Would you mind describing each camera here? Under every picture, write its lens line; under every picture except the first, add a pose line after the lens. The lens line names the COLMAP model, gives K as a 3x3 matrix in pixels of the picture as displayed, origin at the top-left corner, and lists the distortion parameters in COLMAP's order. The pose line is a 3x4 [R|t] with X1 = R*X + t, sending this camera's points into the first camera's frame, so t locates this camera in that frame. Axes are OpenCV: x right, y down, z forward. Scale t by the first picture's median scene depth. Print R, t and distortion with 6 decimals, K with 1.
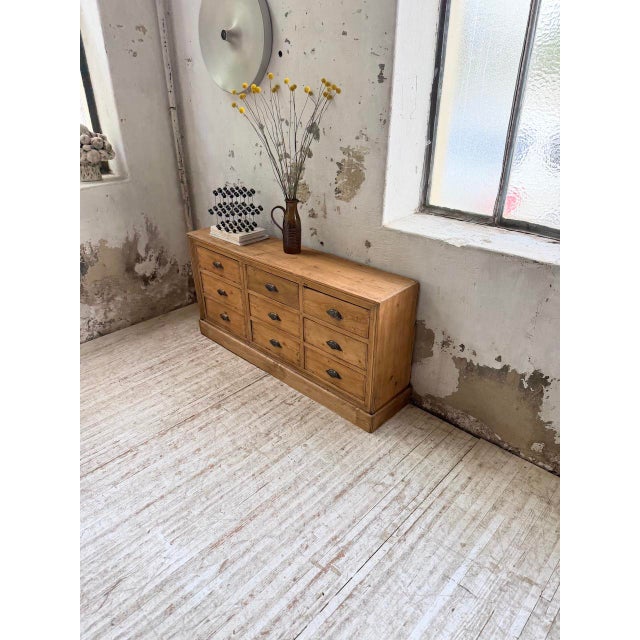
lens RADIAL K [[449.1, 0, 316.1], [0, 449.1, 324.5], [0, 0, 1]] dist [0.114929, -0.225035]
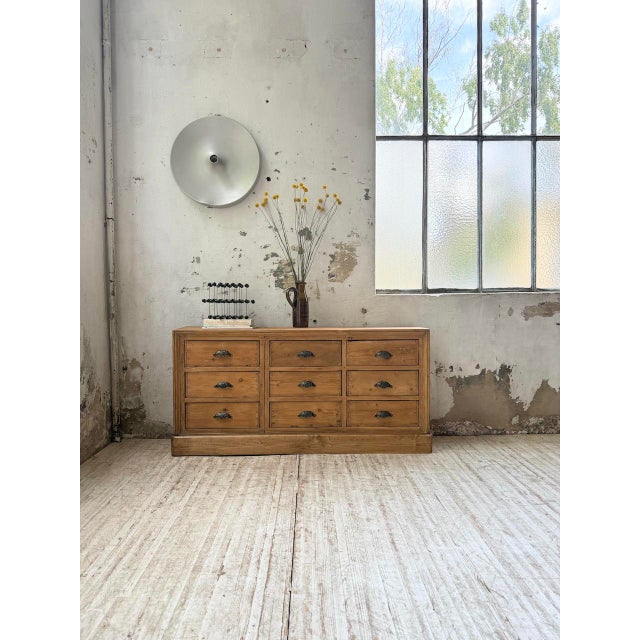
lens RADIAL K [[452.5, 0, 321.2], [0, 452.5, 316.1], [0, 0, 1]] dist [0.075526, -0.117669]
pose [[0.702974, -0.016379, 0.711027, -0.886087], [0.337489, 0.887691, -0.313218, 0.196463], [-0.626042, 0.460148, 0.629552, 0.273077]]
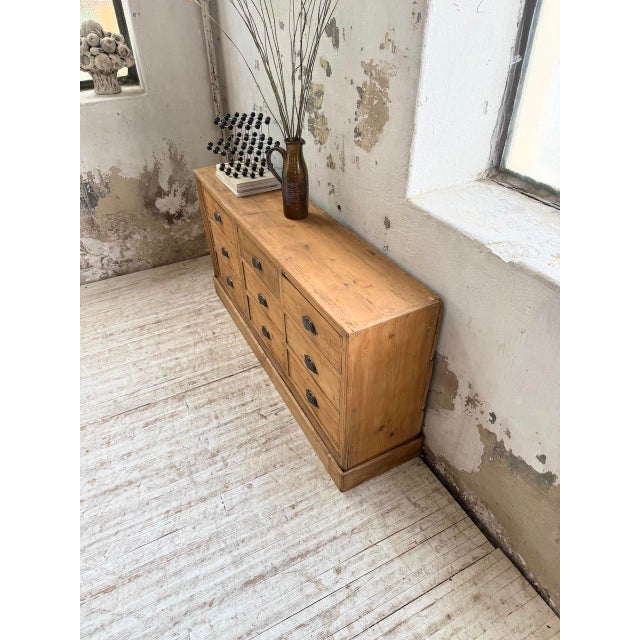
lens RADIAL K [[449.1, 0, 316.1], [0, 449.1, 324.5], [0, 0, 1]] dist [0.114929, -0.225035]
pose [[0.944952, 0.189892, -0.266470, 0.219387], [-0.143512, 0.972389, 0.184024, -0.141360], [0.294057, -0.135652, 0.946113, 0.335210]]
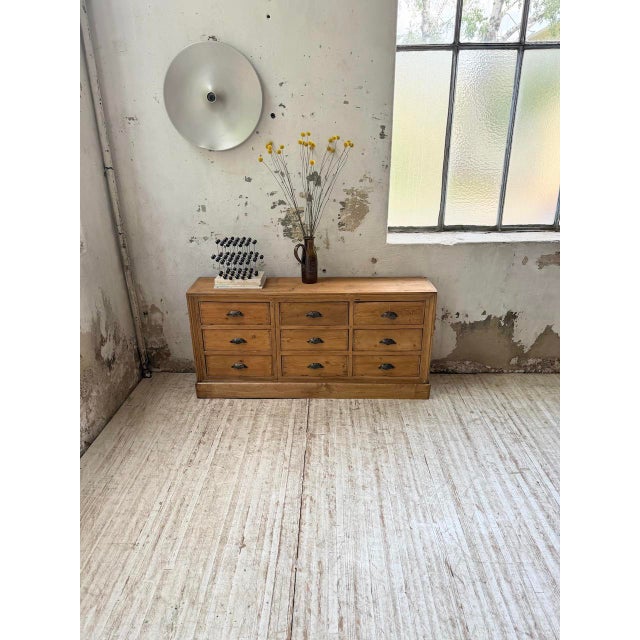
lens RADIAL K [[449.1, 0, 316.1], [0, 449.1, 324.5], [0, 0, 1]] dist [0.114929, -0.225035]
pose [[0.739503, -0.255940, 0.622600, -0.841244], [0.324676, 0.945820, 0.003171, -0.064914], [-0.589679, 0.199798, 0.782534, 0.139868]]
